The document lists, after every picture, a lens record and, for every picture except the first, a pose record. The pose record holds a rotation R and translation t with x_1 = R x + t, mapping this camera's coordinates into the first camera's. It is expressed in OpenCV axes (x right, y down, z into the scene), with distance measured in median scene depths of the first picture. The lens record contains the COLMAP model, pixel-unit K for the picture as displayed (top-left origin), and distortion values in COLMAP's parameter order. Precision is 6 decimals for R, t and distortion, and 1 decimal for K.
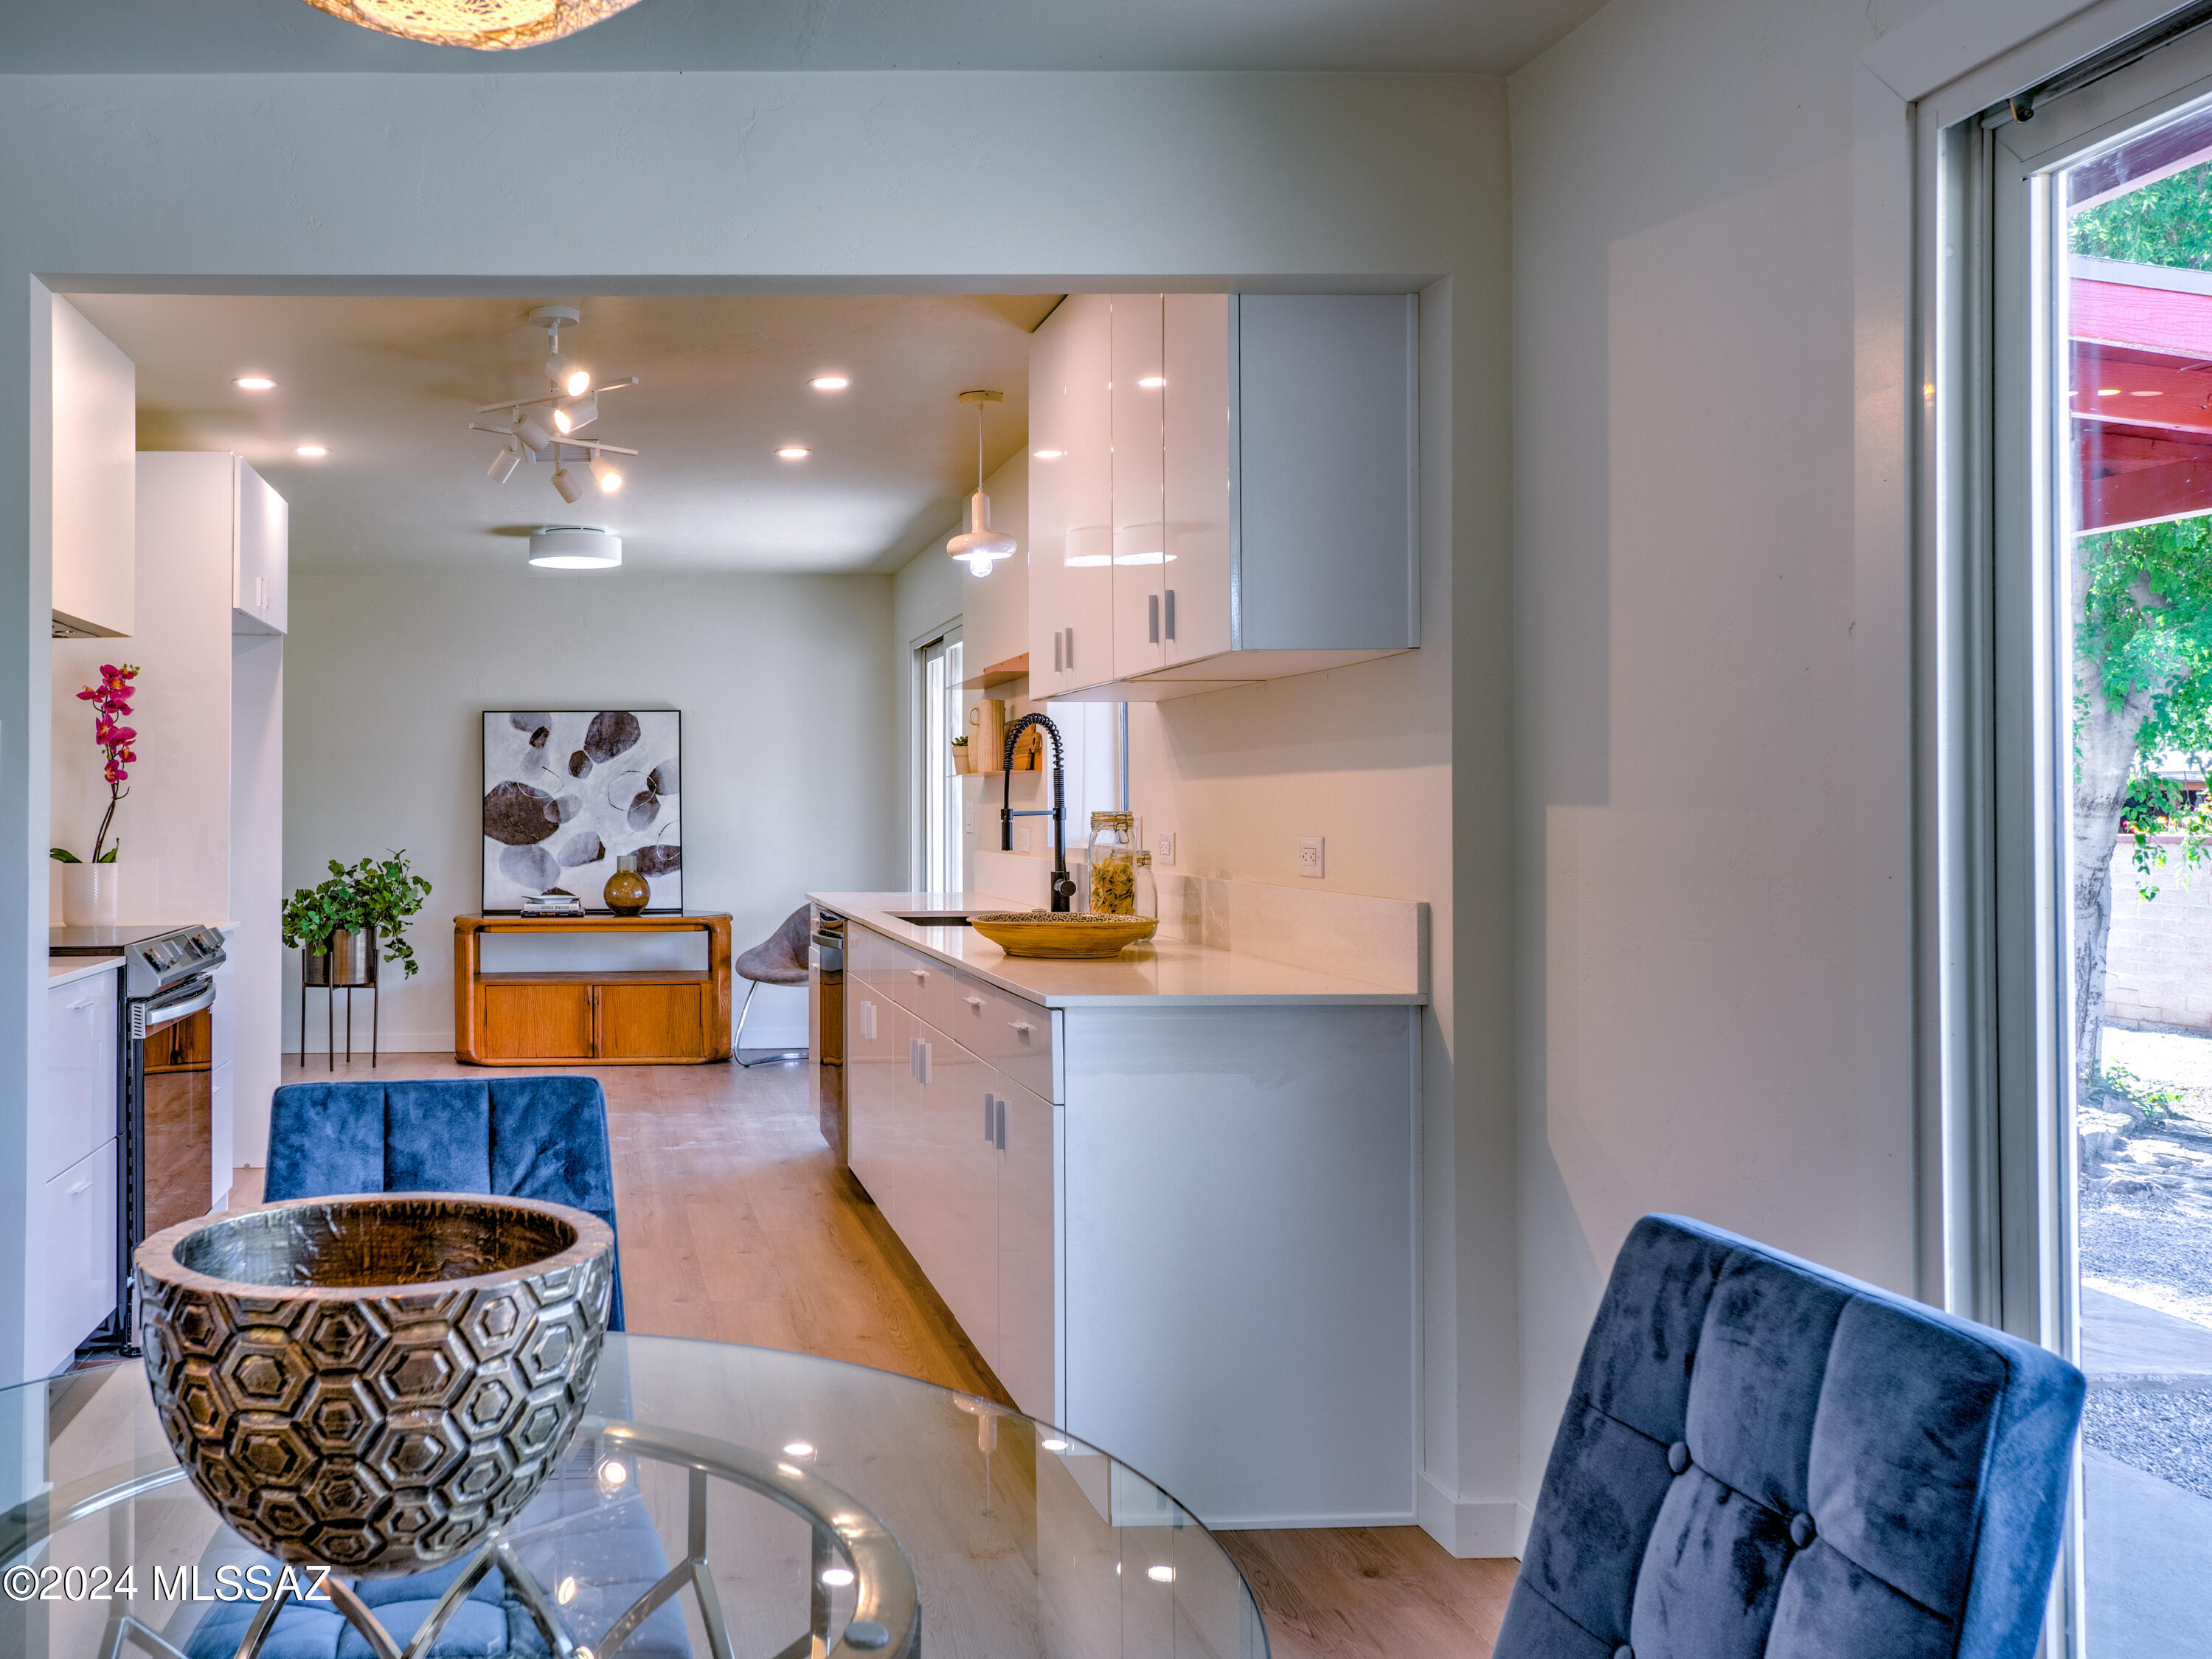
lens RADIAL K [[2277.1, 0, 1103.7], [0, 2277.1, 822.0], [0, 0, 1]] dist [-0.079196, 0.000000]
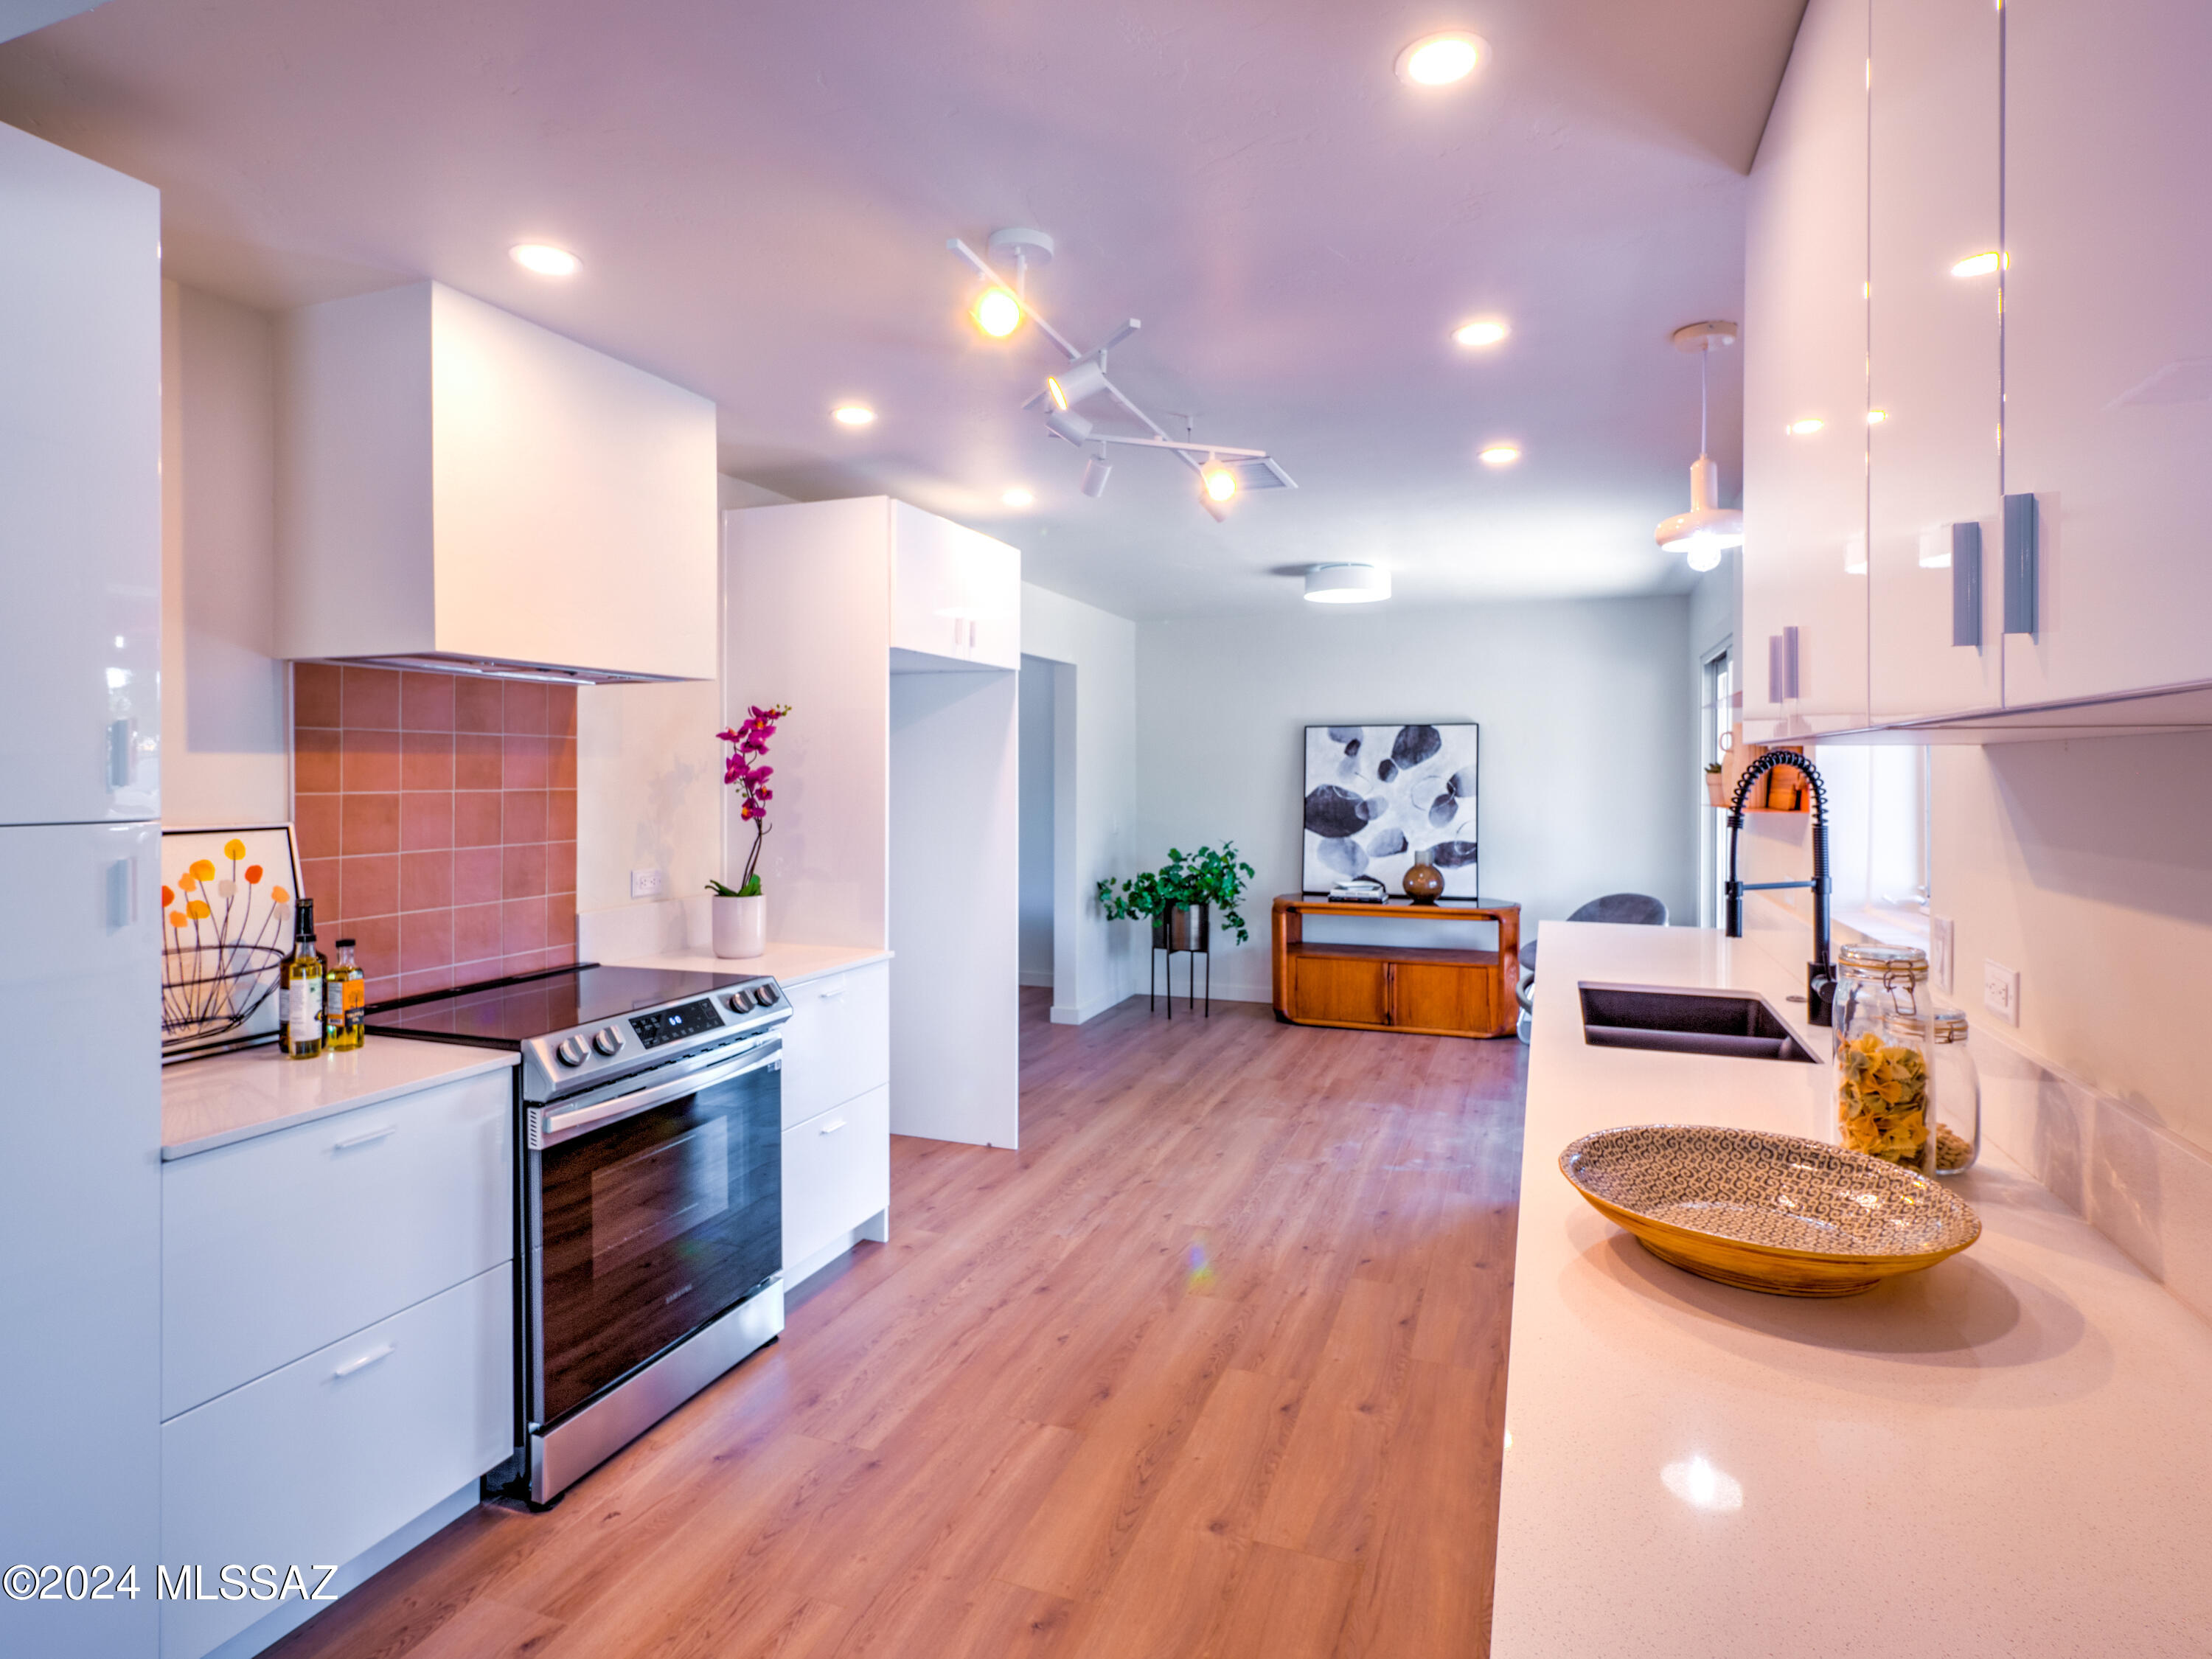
lens RADIAL K [[1247.3, 0, 1102.4], [0, 1247.3, 749.9], [0, 0, 1]] dist [-0.007698, 0.001279]
pose [[0.827770, 0.005828, -0.561037, 0.009823], [-0.012156, 0.999898, -0.007547, -0.029831], [0.560936, 0.013067, 0.827756, 0.386420]]
